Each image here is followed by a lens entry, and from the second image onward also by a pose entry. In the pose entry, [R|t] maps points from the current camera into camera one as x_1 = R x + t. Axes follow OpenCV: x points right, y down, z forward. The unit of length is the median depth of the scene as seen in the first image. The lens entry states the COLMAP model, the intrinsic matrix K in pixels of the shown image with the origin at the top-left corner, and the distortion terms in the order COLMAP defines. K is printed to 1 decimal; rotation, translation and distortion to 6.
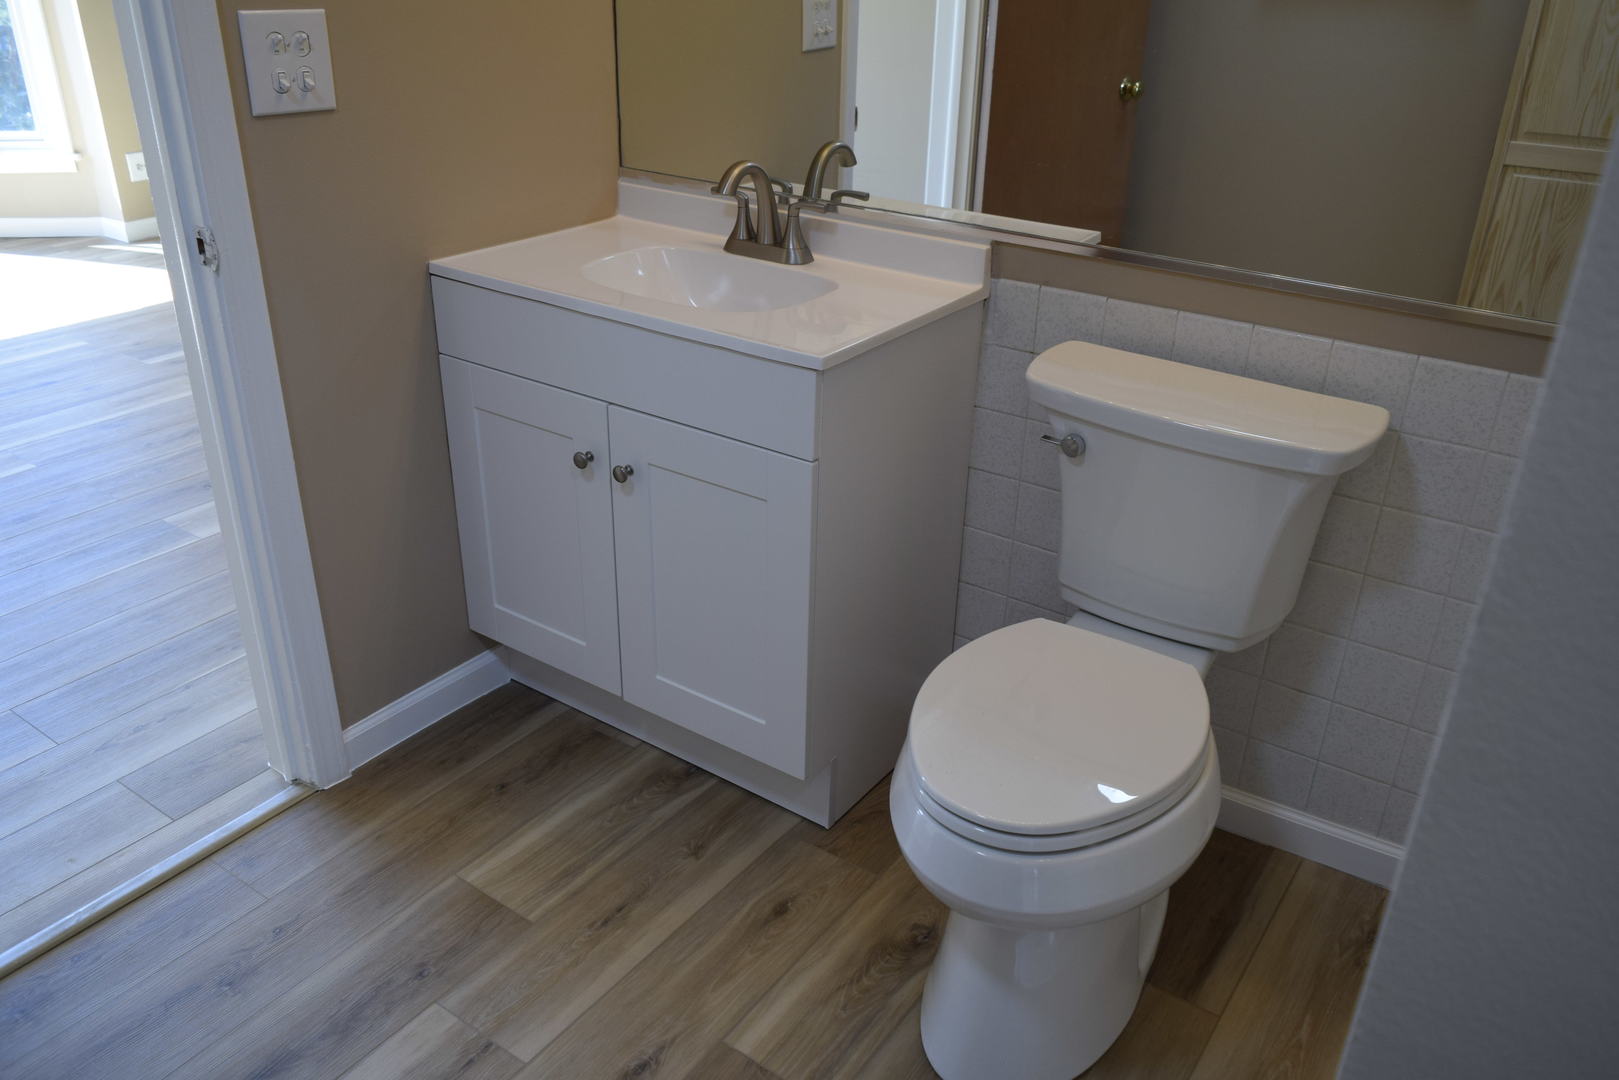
lens RADIAL K [[1249.8, 0, 809.5], [0, 1249.8, 540.0], [0, 0, 1]] dist [-0.010929, -0.007084]
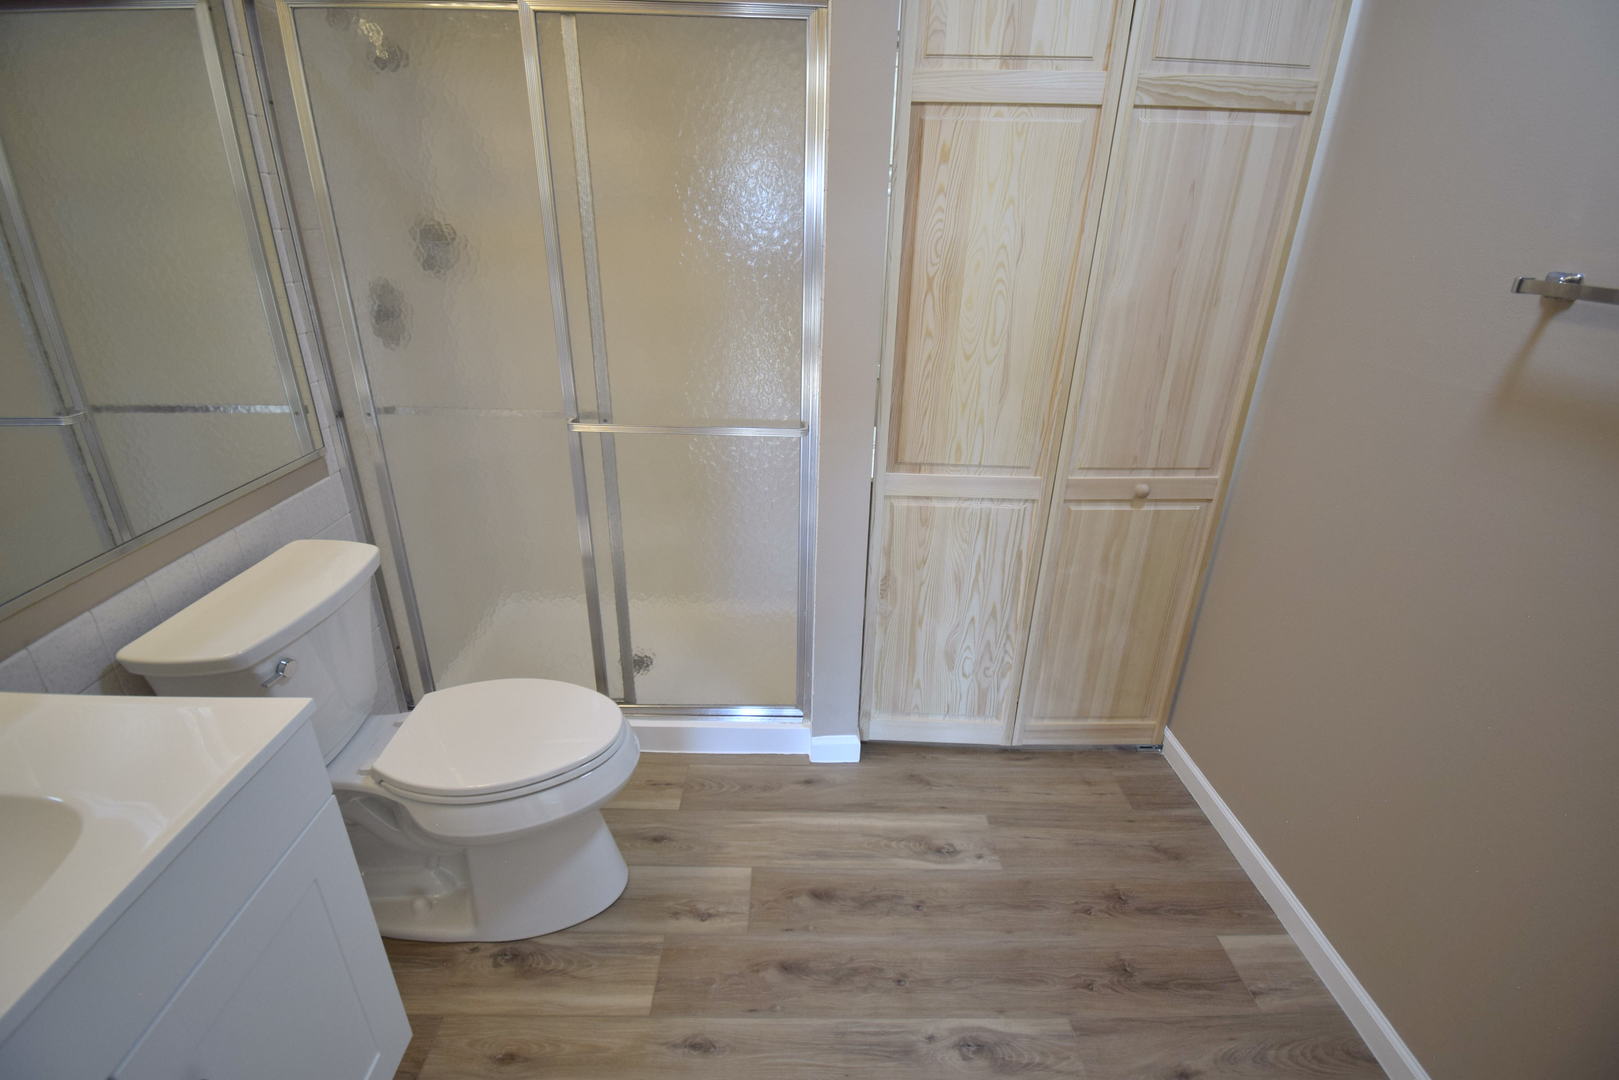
lens RADIAL K [[715.3, 0, 813.9], [0, 715.3, 533.0], [0, 0, 1]] dist [0.008956, -0.000228]
pose [[-0.581359, -0.366062, 0.726650, -0.556024], [0.329040, 0.711019, 0.621438, -0.437258], [-0.744147, 0.600376, -0.292908, 0.720325]]
